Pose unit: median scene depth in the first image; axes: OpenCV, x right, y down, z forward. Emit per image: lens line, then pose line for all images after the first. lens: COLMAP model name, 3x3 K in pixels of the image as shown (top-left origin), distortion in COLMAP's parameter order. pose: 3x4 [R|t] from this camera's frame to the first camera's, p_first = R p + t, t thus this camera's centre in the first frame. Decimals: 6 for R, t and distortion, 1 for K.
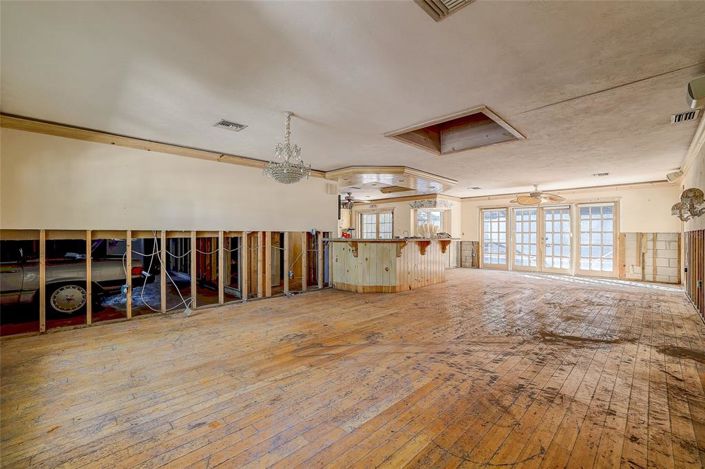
lens RADIAL K [[302.7, 0, 351.0], [0, 302.7, 234.8], [0, 0, 1]] dist [-0.046681, 0.016238]
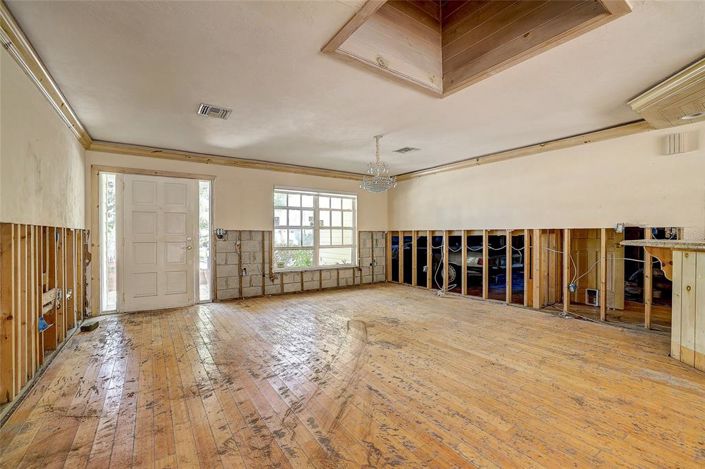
lens RADIAL K [[302.7, 0, 351.0], [0, 302.7, 234.8], [0, 0, 1]] dist [-0.046681, 0.016238]
pose [[-0.178728, 0.003707, -0.983892, 1.124191], [0.003085, 0.999990, 0.003208, 0.001078], [0.983894, -0.002462, -0.178738, 1.189212]]
